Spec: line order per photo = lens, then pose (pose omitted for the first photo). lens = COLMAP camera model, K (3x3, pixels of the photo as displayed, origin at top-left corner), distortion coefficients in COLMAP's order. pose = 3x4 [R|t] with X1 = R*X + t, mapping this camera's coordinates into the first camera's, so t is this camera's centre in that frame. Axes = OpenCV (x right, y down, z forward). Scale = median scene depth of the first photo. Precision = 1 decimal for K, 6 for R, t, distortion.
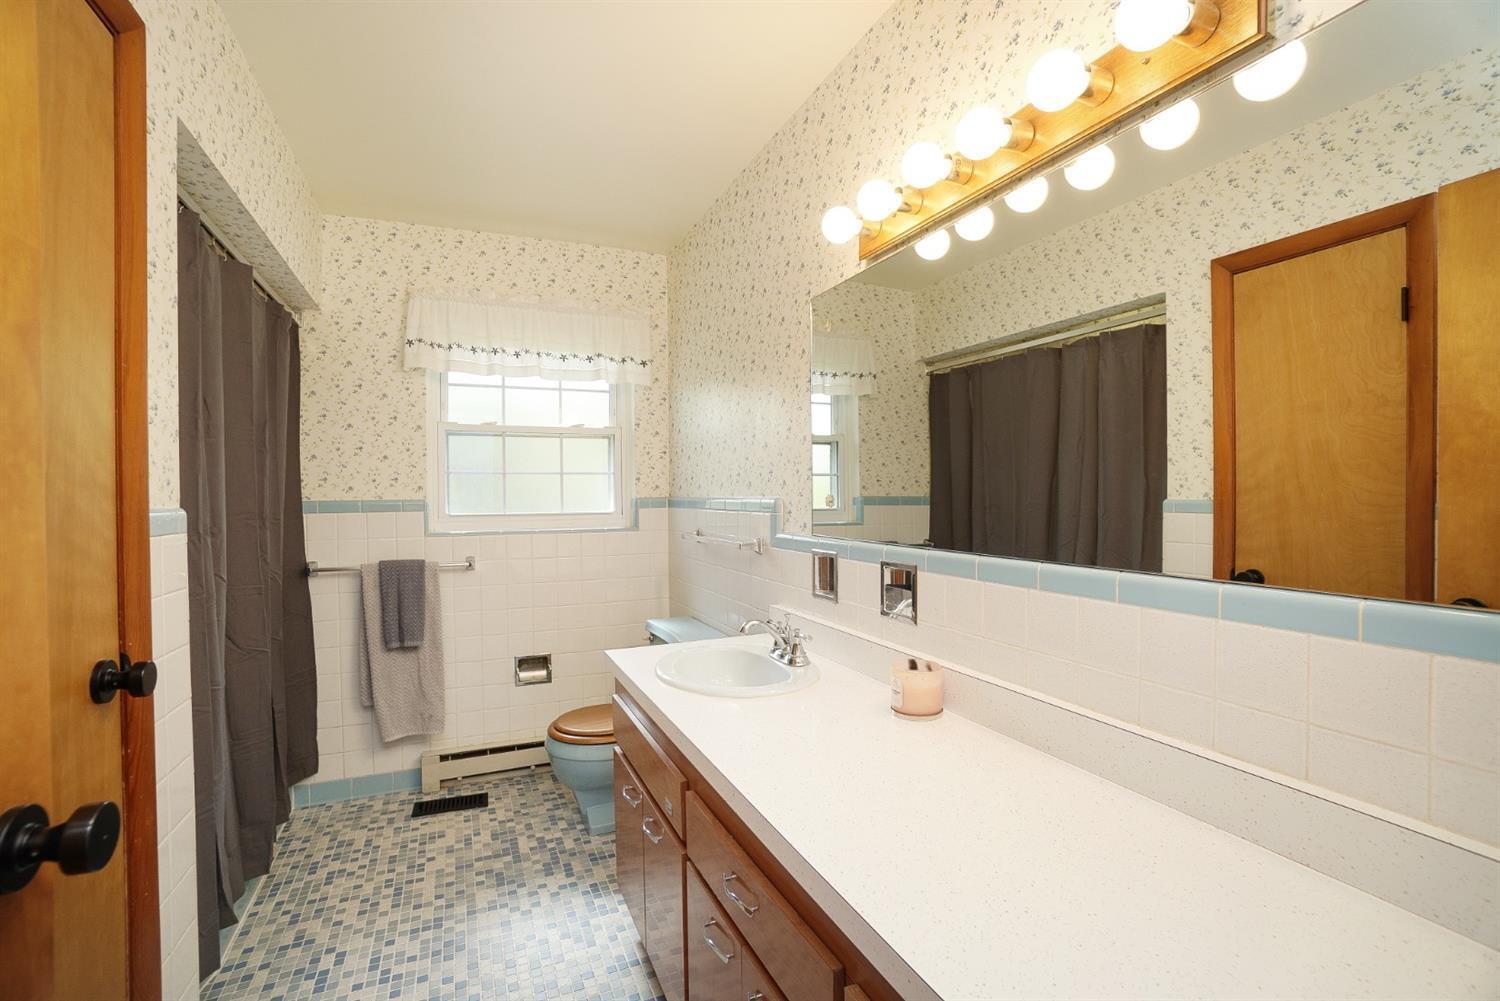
lens RADIAL K [[668.8, 0, 750.0], [0, 668.8, 500.5], [0, 0, 1]] dist [-0.048662, 0.000079]
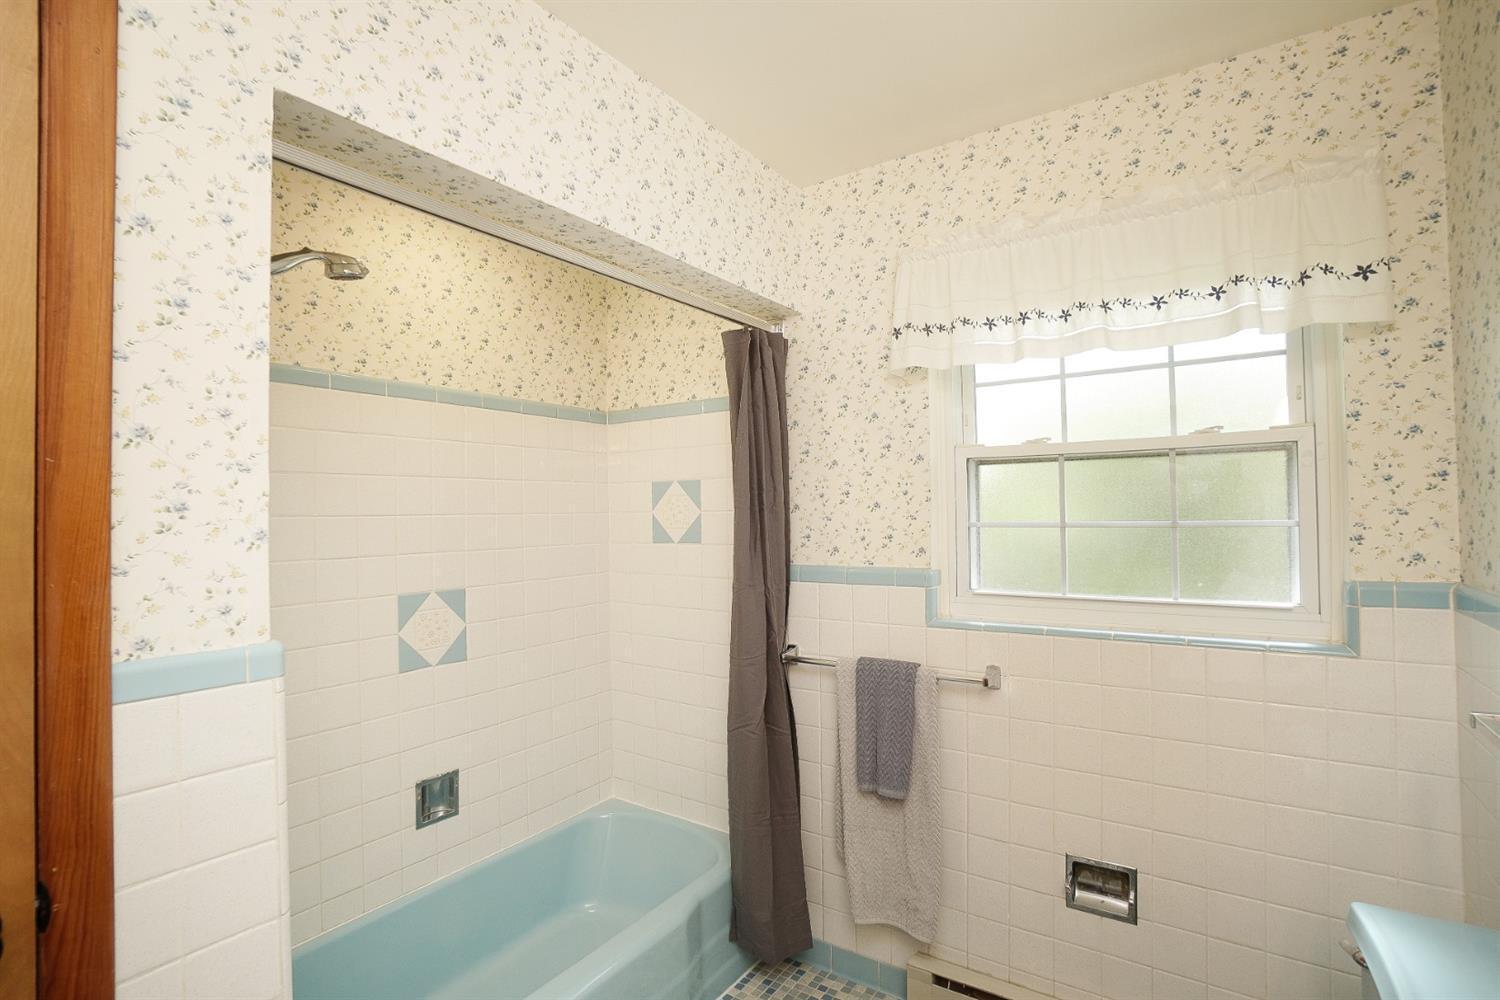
lens RADIAL K [[712.5, 0, 750.0], [0, 712.5, 500.0], [0, 0, 1]] dist [-0.058689, 0.022528]
pose [[0.518243, -0.014039, -0.855118, 0.013537], [-0.002737, 0.999833, -0.018074, -0.052003], [0.855229, 0.011707, 0.518118, 0.455782]]
